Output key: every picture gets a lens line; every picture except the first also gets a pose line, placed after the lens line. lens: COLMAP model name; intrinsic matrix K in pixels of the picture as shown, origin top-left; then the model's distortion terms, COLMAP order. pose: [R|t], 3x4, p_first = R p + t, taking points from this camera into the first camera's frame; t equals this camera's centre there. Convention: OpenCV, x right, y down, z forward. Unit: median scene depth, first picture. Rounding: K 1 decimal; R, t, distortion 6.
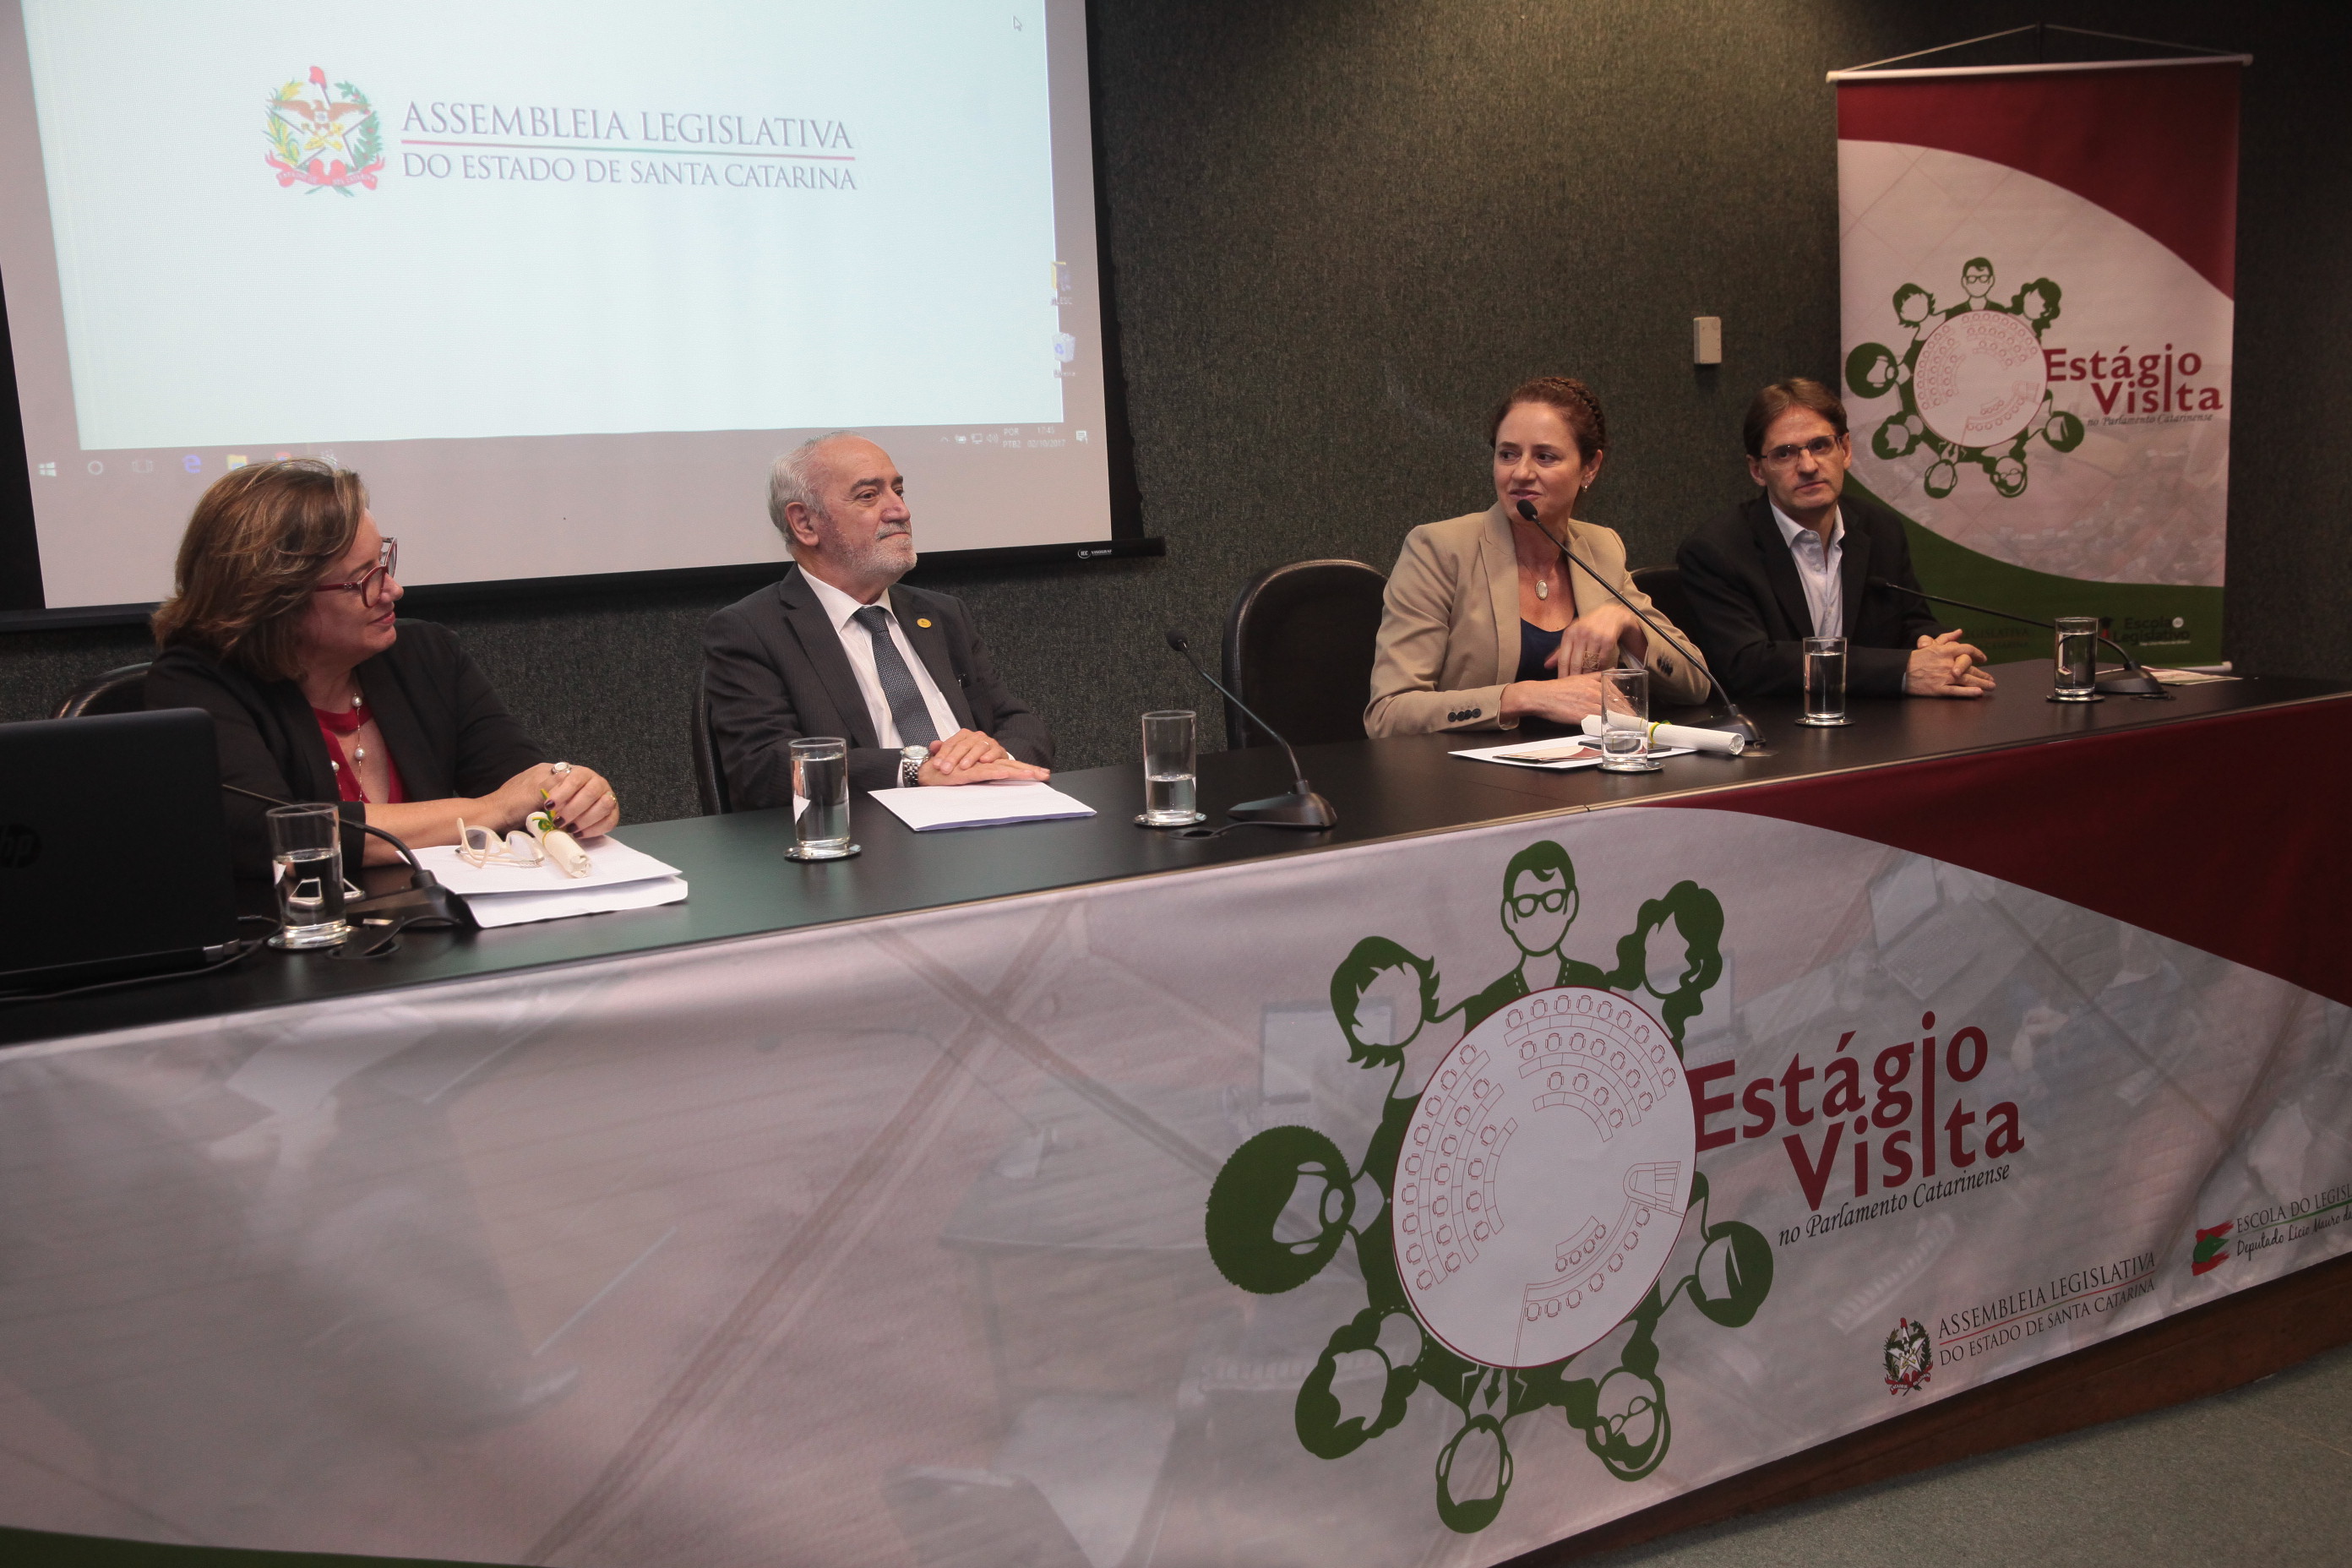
lens RADIAL K [[2043.2, 0, 1176.0], [0, 2043.2, 784.0], [0, 0, 1]] dist [-0.071766, 0.134028]
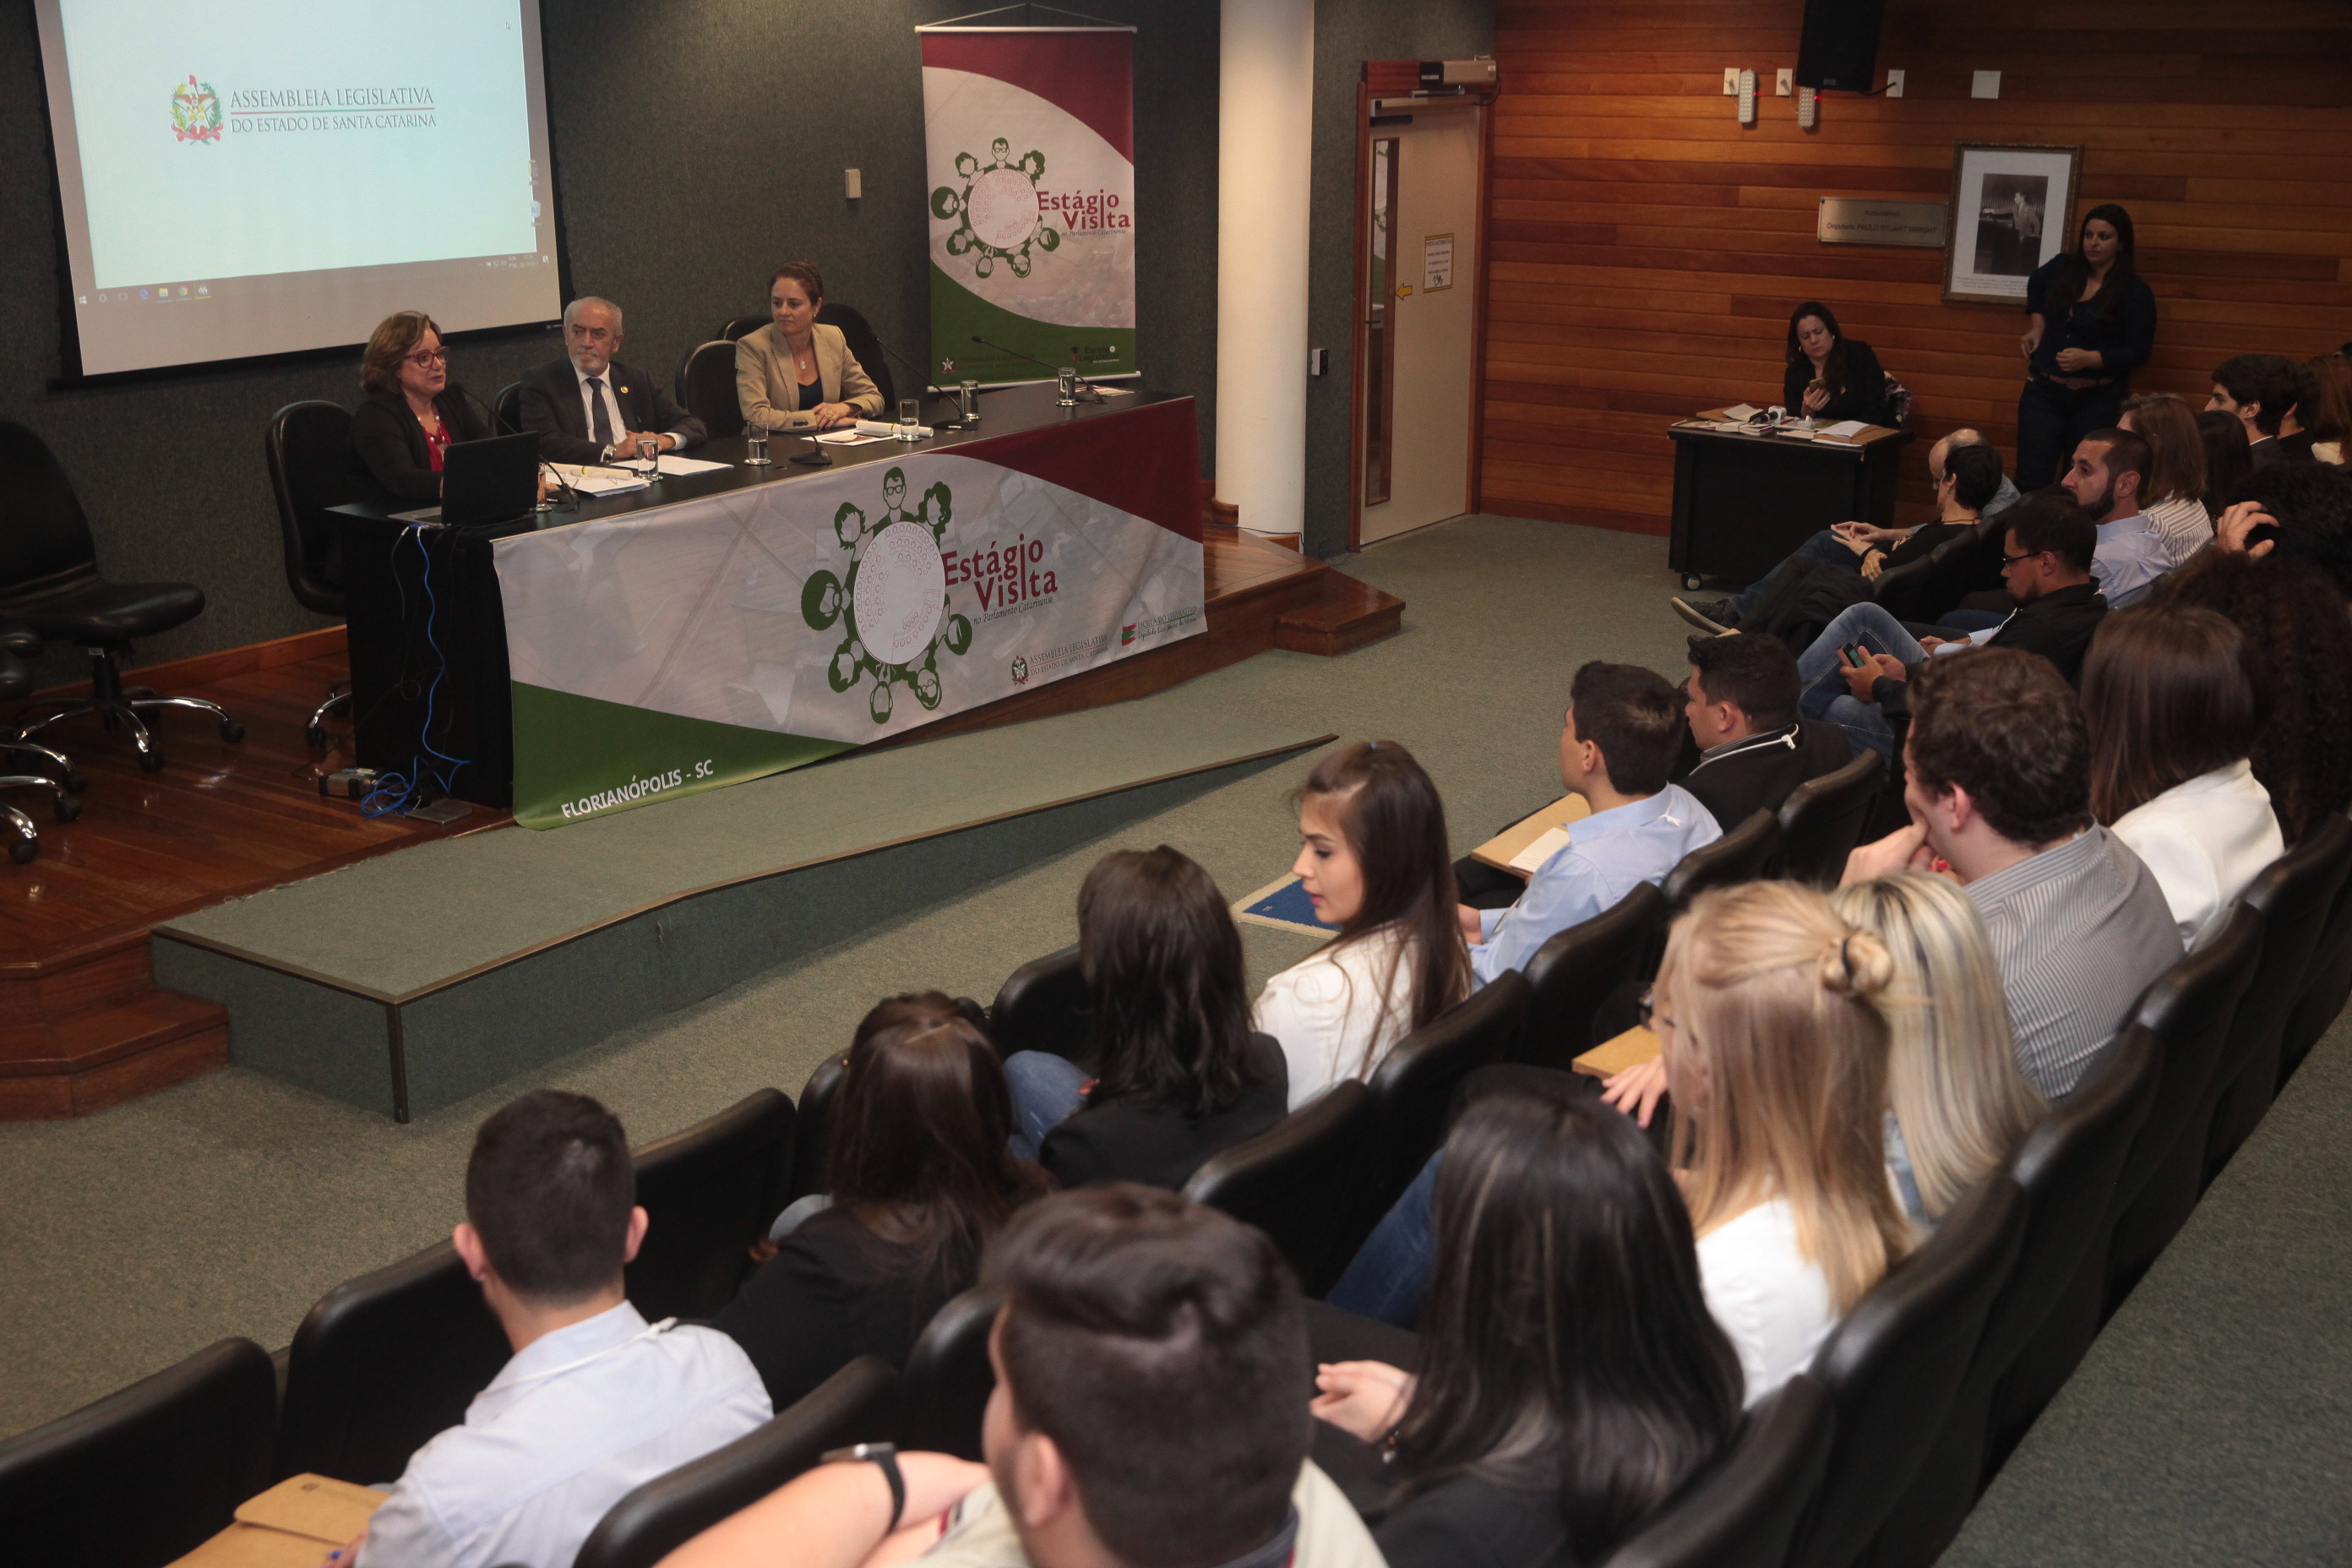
lens RADIAL K [[2672.2, 0, 1176.0], [0, 2672.2, 784.0], [0, 0, 1]] dist [0.055490, 0.044780]
pose [[0.890248, -0.085697, 0.447342, -0.778222], [0.032842, 0.991662, 0.124614, 0.010321], [-0.454291, -0.096246, 0.885639, -1.651340]]
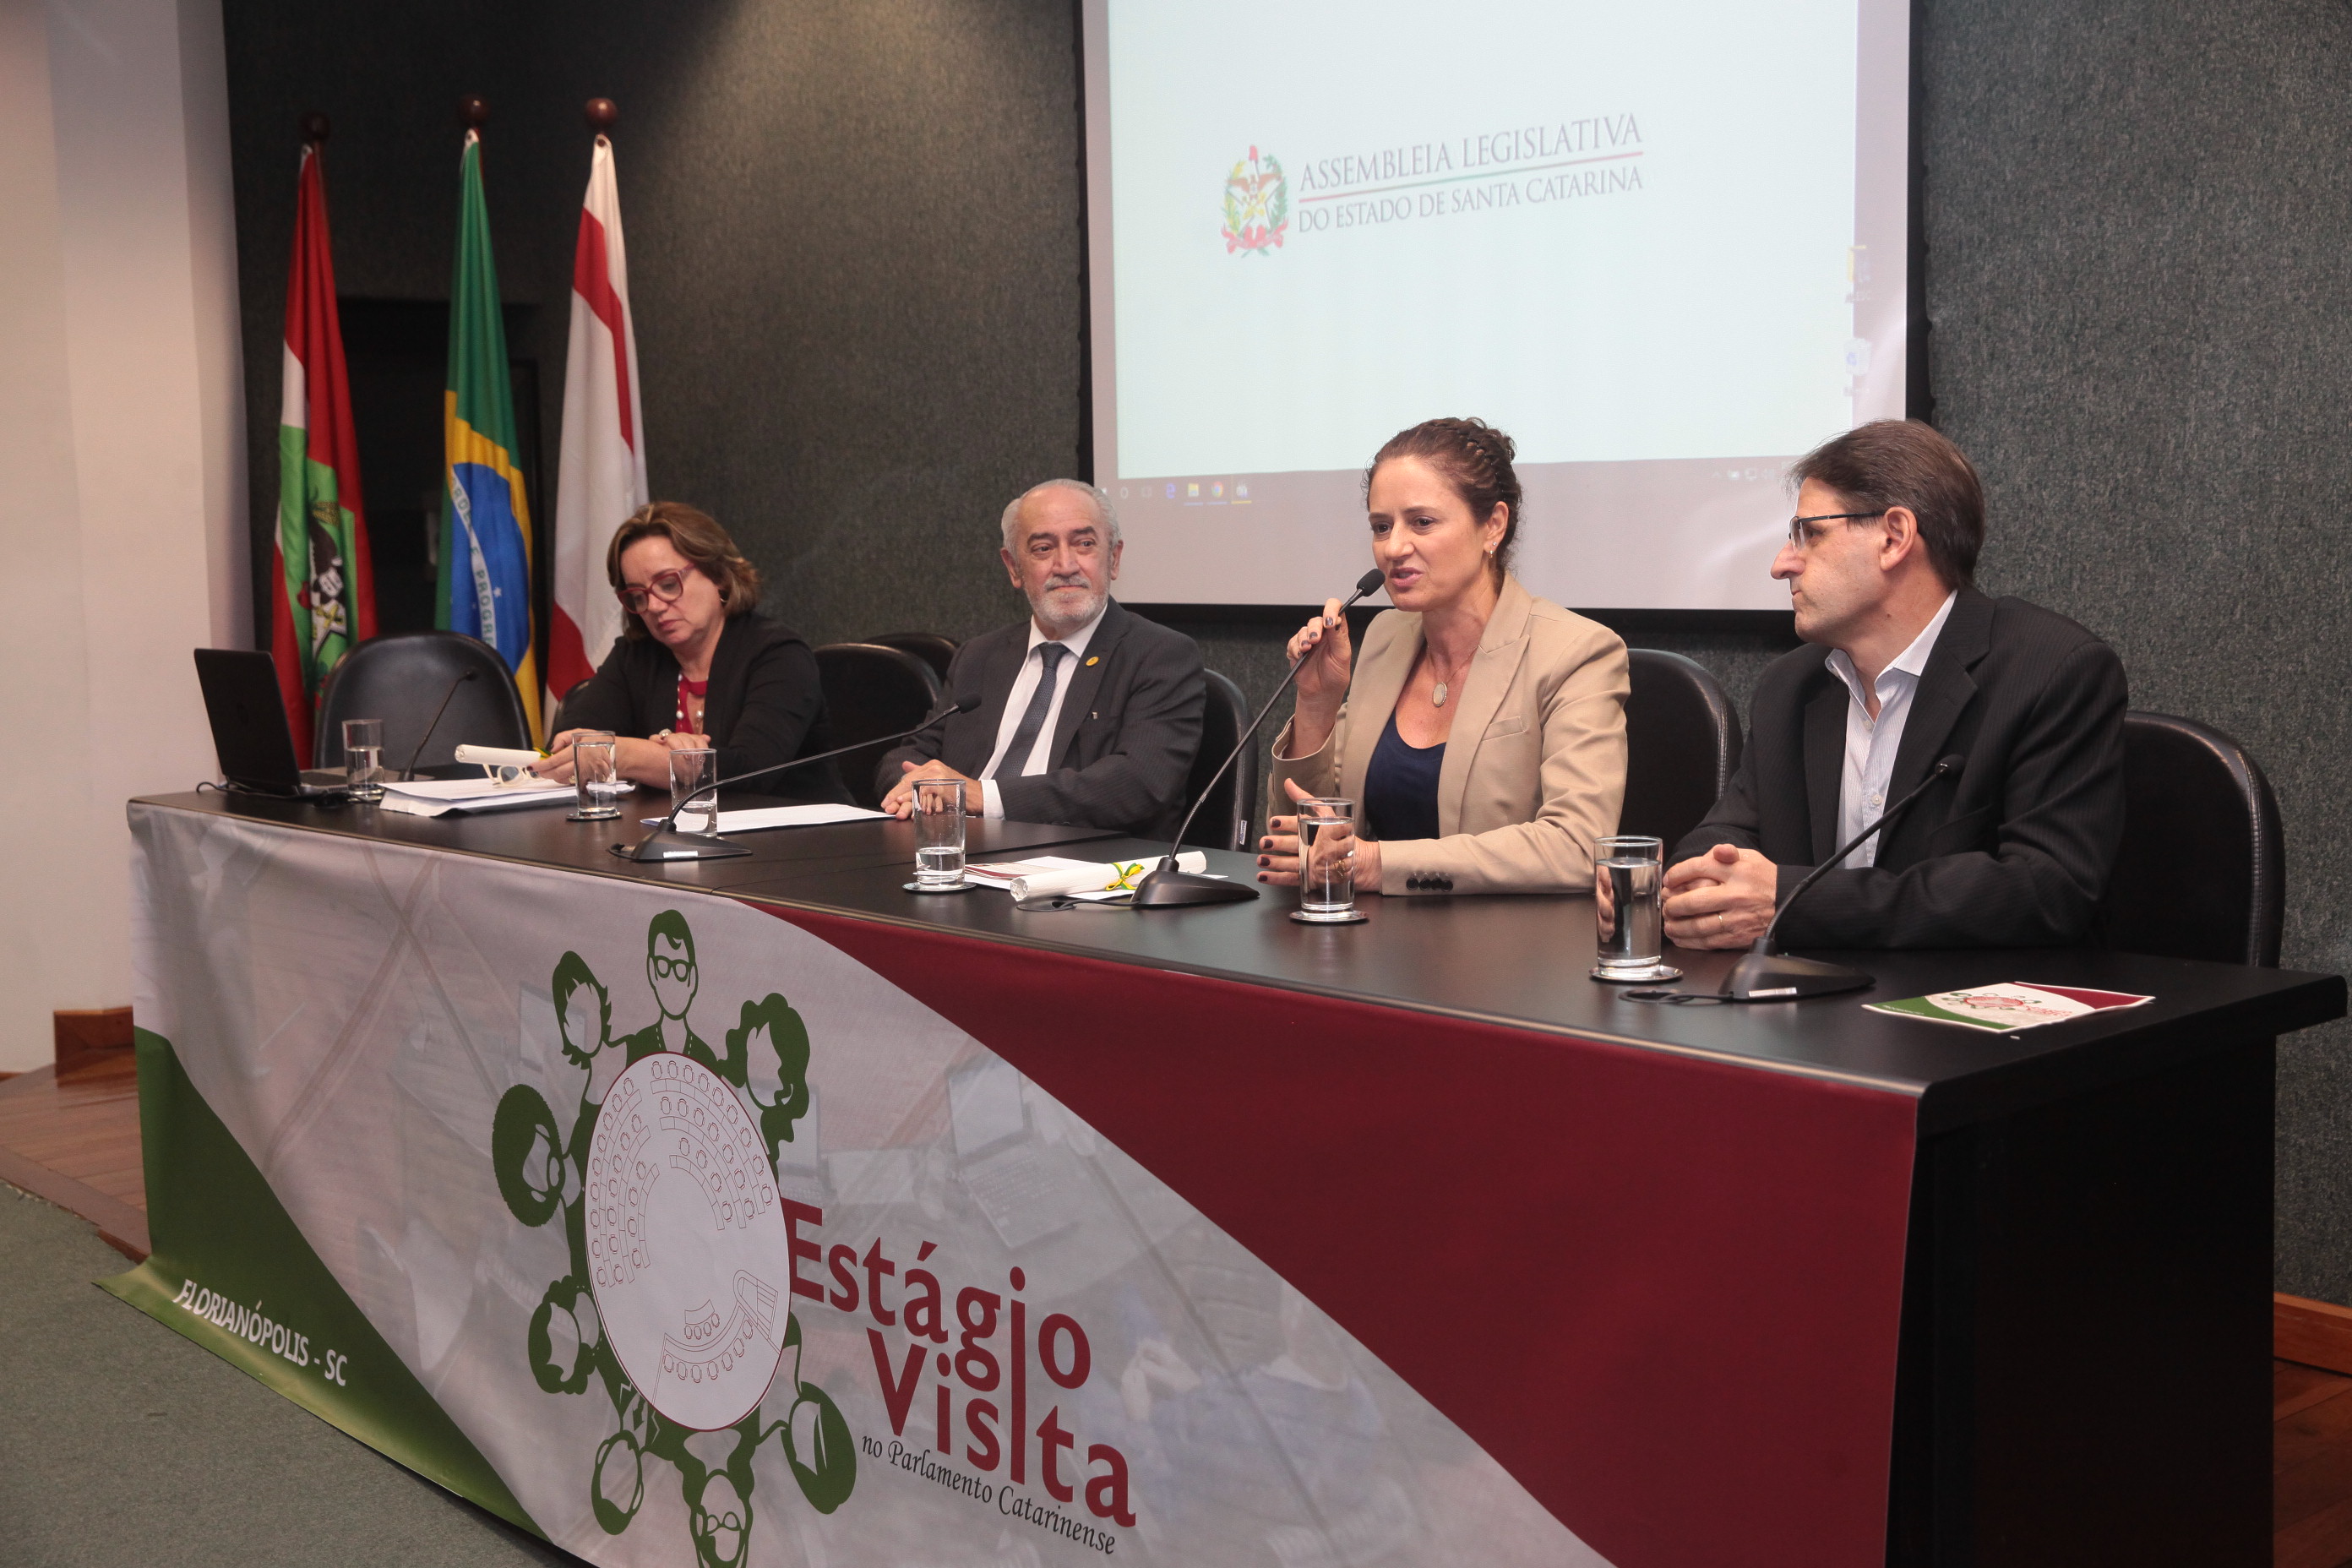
lens RADIAL K [[2772.9, 0, 1176.0], [0, 2772.9, 784.0], [0, 0, 1]] dist [0.015935, 0.201023]
pose [[0.214983, 0.128275, -0.968157, 1.111529], [-0.141181, 0.985005, 0.099157, -0.147539], [0.966359, 0.115369, 0.229870, 0.632448]]
